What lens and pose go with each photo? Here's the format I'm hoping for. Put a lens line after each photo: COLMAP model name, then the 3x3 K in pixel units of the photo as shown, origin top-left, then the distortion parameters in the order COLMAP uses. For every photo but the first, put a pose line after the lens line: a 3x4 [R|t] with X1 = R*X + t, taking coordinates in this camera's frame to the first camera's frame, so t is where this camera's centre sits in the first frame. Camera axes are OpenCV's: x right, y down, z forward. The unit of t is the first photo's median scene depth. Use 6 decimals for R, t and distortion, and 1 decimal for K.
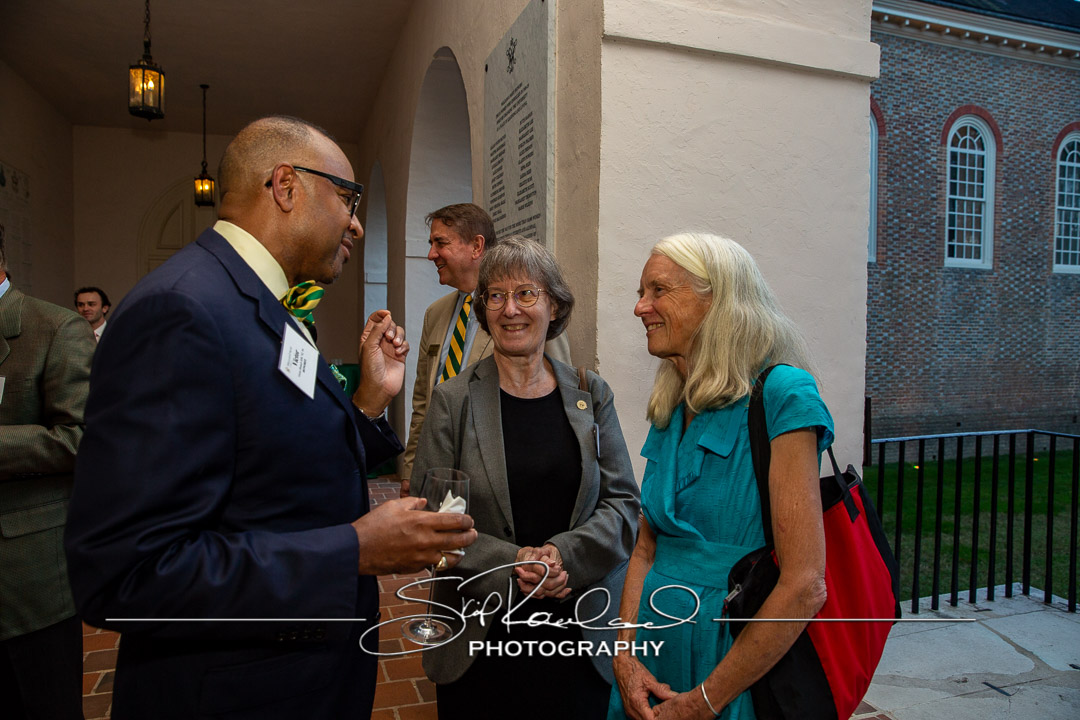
lens RADIAL K [[731.4, 0, 535.6], [0, 731.4, 358.4], [0, 0, 1]] dist [-0.103261, 0.076875]
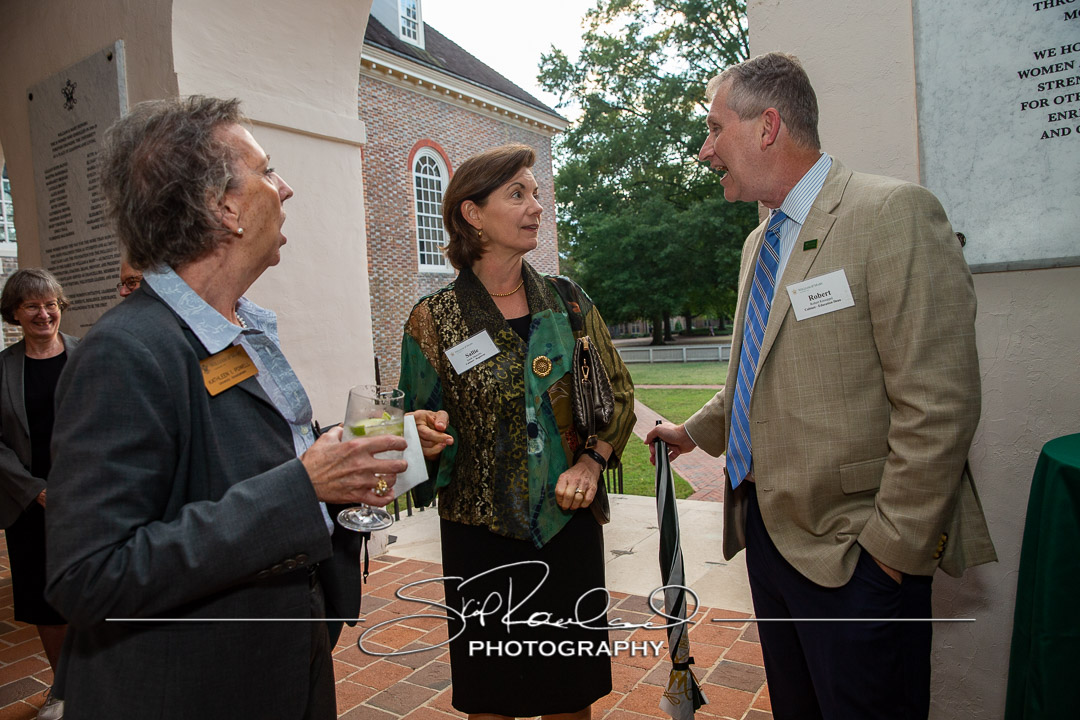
lens RADIAL K [[731.4, 0, 535.6], [0, 731.4, 358.4], [0, 0, 1]] dist [-0.103261, 0.076875]
pose [[0.781205, -0.085354, 0.618412, -0.042206], [0.094424, 0.995368, 0.018103, 0.012075], [-0.617092, 0.044251, 0.785645, -0.077417]]
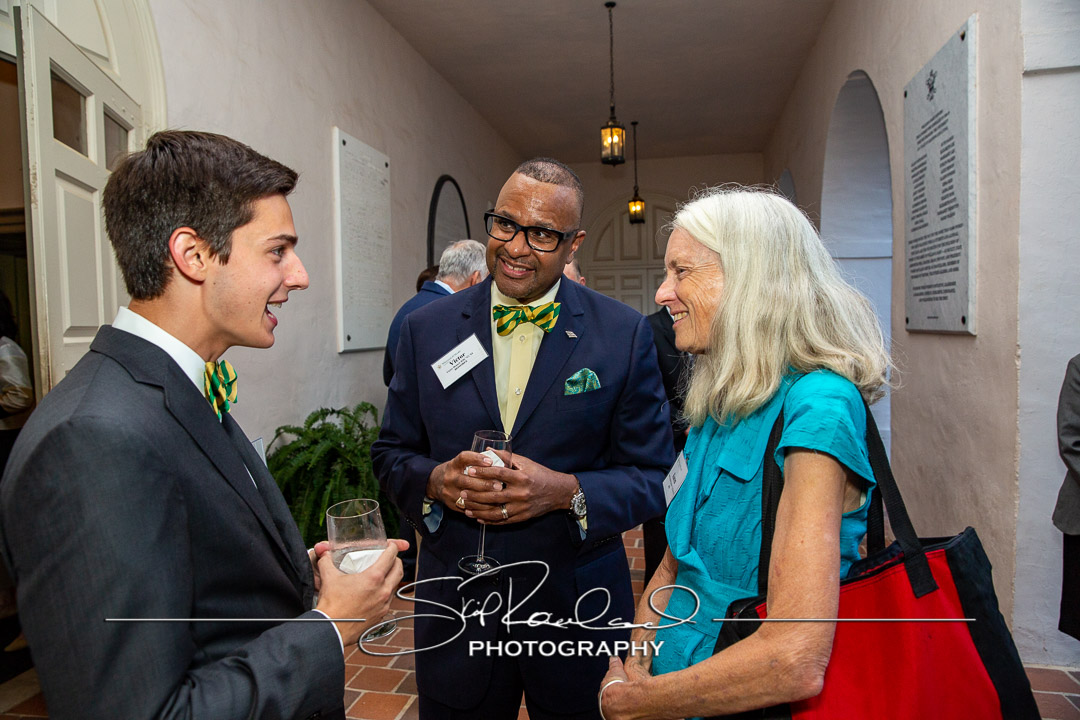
lens RADIAL K [[727.3, 0, 537.1], [0, 727.3, 359.1], [0, 0, 1]] dist [-0.111755, 0.082116]
pose [[0.865001, -0.002063, -0.501766, -0.003594], [0.005267, 0.999974, 0.004968, 0.002234], [0.501743, -0.006940, 0.864989, -0.066616]]
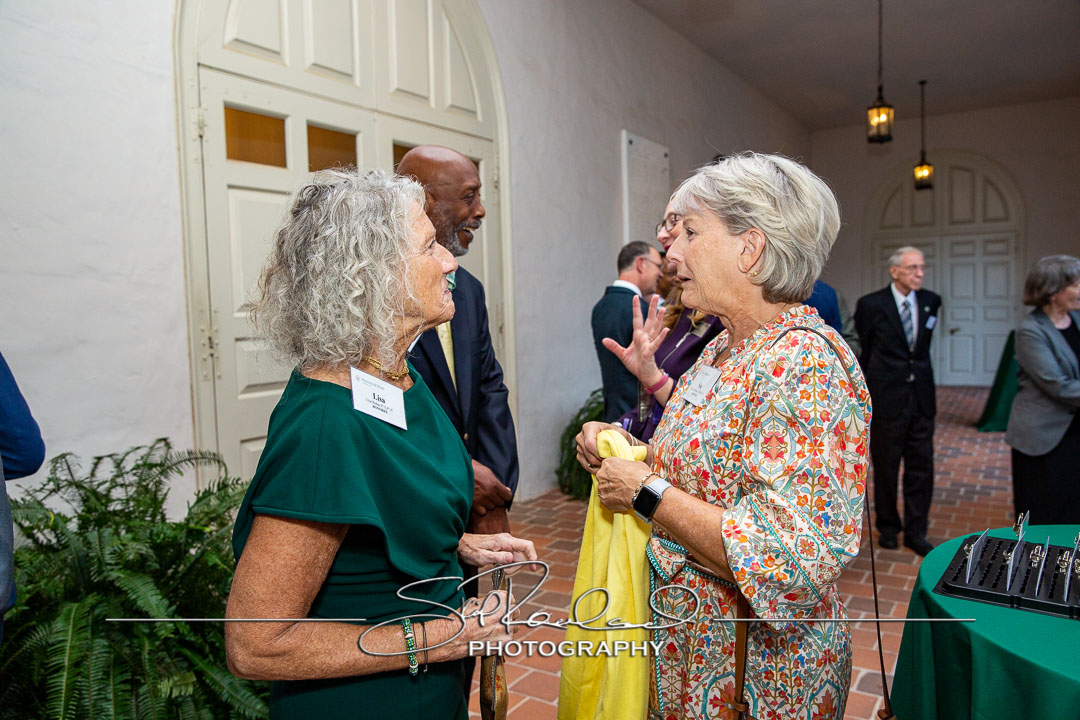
lens RADIAL K [[818.3, 0, 540.0], [0, 818.3, 360.0], [0, 0, 1]] dist [-0.077261, 0.083340]
pose [[0.642854, 0.028836, -0.765446, 0.072999], [-0.003047, 0.999380, 0.035089, 0.006900], [0.765983, -0.020225, 0.642543, -0.160407]]
